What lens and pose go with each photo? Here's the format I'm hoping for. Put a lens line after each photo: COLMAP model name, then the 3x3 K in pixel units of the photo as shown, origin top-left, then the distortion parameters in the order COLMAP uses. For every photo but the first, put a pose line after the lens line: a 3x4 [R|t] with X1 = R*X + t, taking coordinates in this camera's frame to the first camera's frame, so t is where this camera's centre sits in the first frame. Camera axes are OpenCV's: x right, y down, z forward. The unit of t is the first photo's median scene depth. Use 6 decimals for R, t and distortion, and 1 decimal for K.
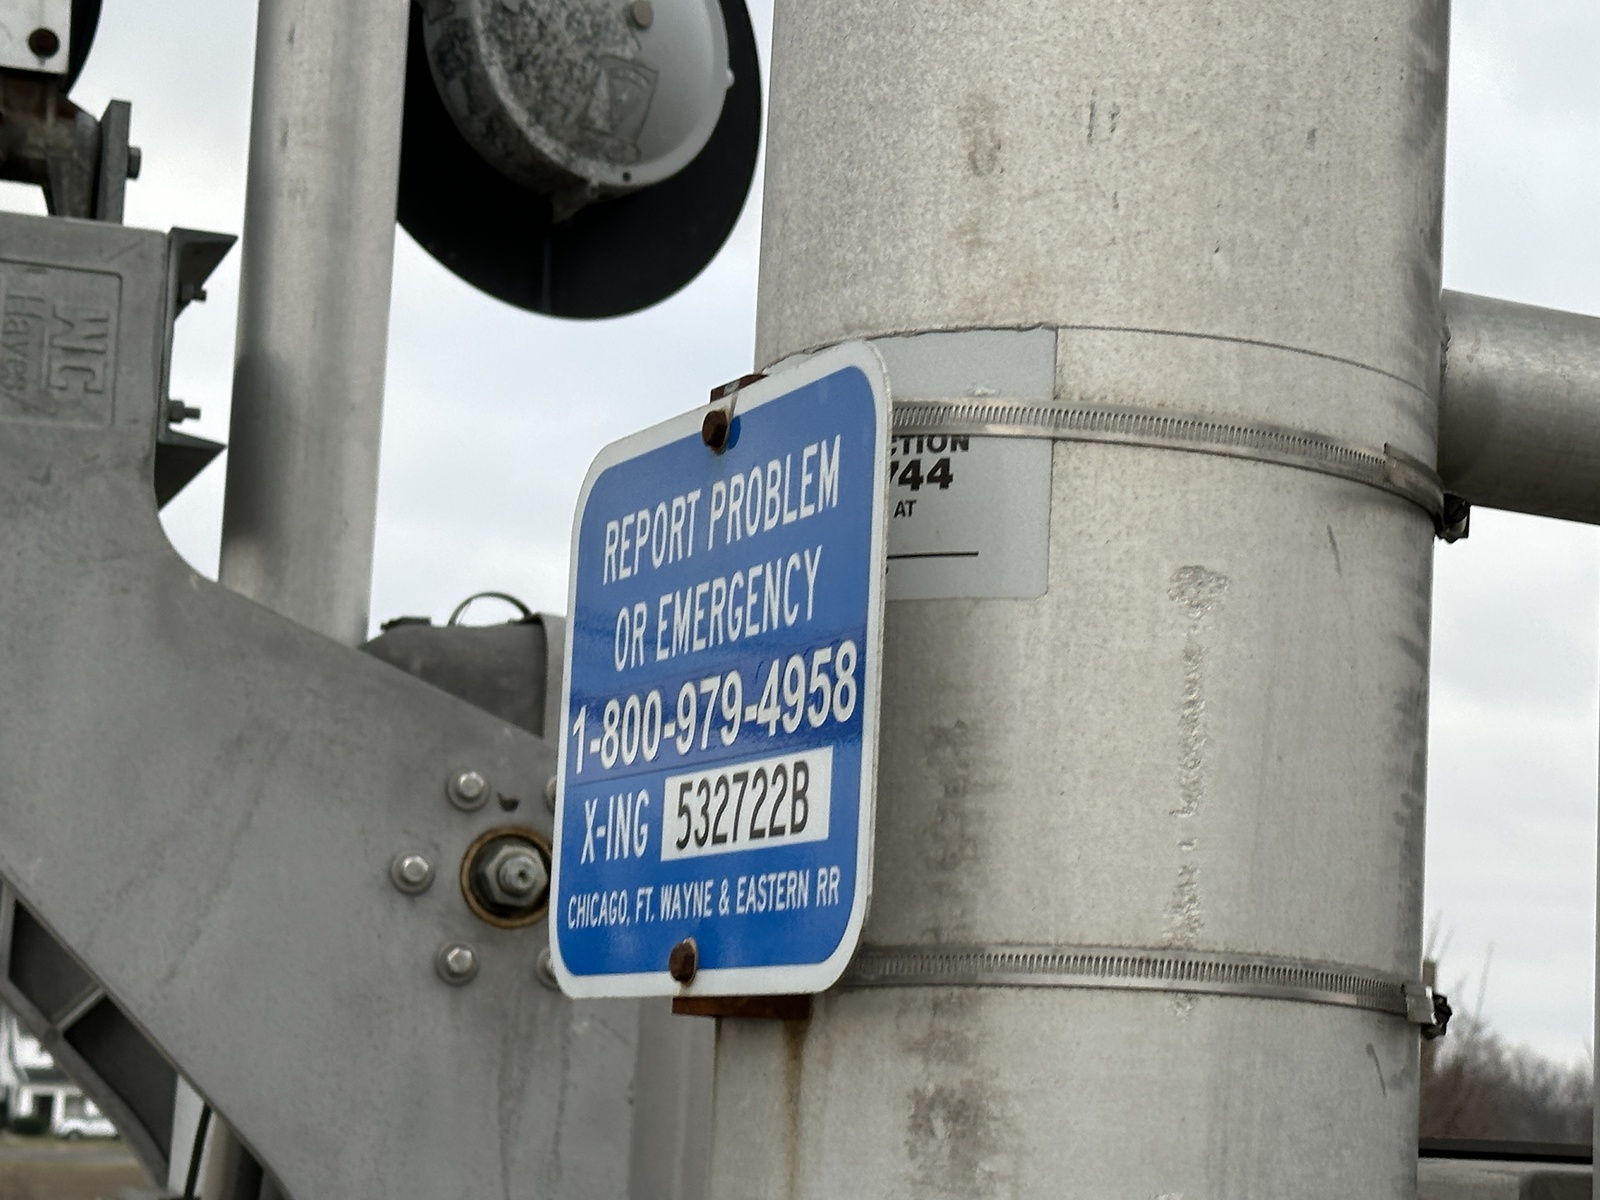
lens RADIAL K [[3391.5, 0, 801.3], [0, 3391.5, 602.6], [0, 0, 1]] dist [0.273013, 0.000000]
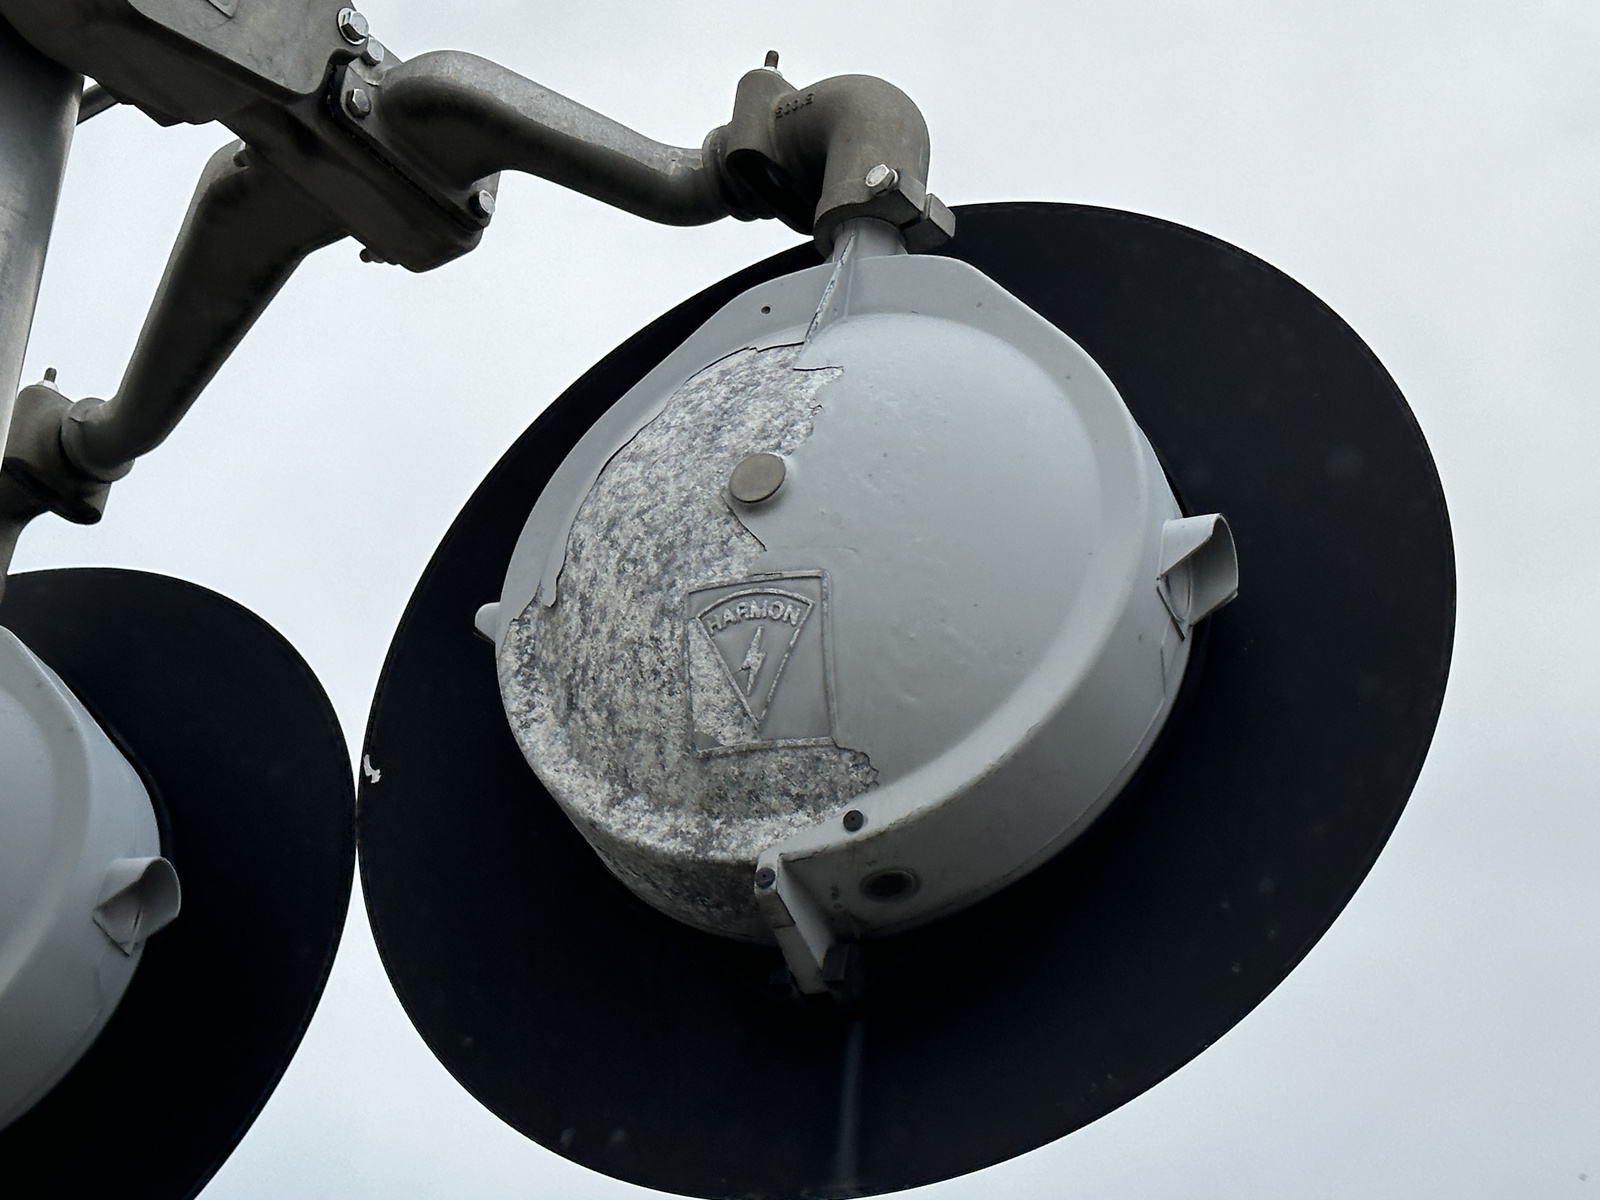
lens RADIAL K [[3373.0, 0, 801.2], [0, 3373.0, 595.2], [0, 0, 1]] dist [-0.009805, 0.000000]
pose [[0.507355, -0.474542, -0.719306, 0.270752], [0.103410, 0.862212, -0.495881, 0.062257], [0.855510, 0.177204, 0.486520, 0.796415]]
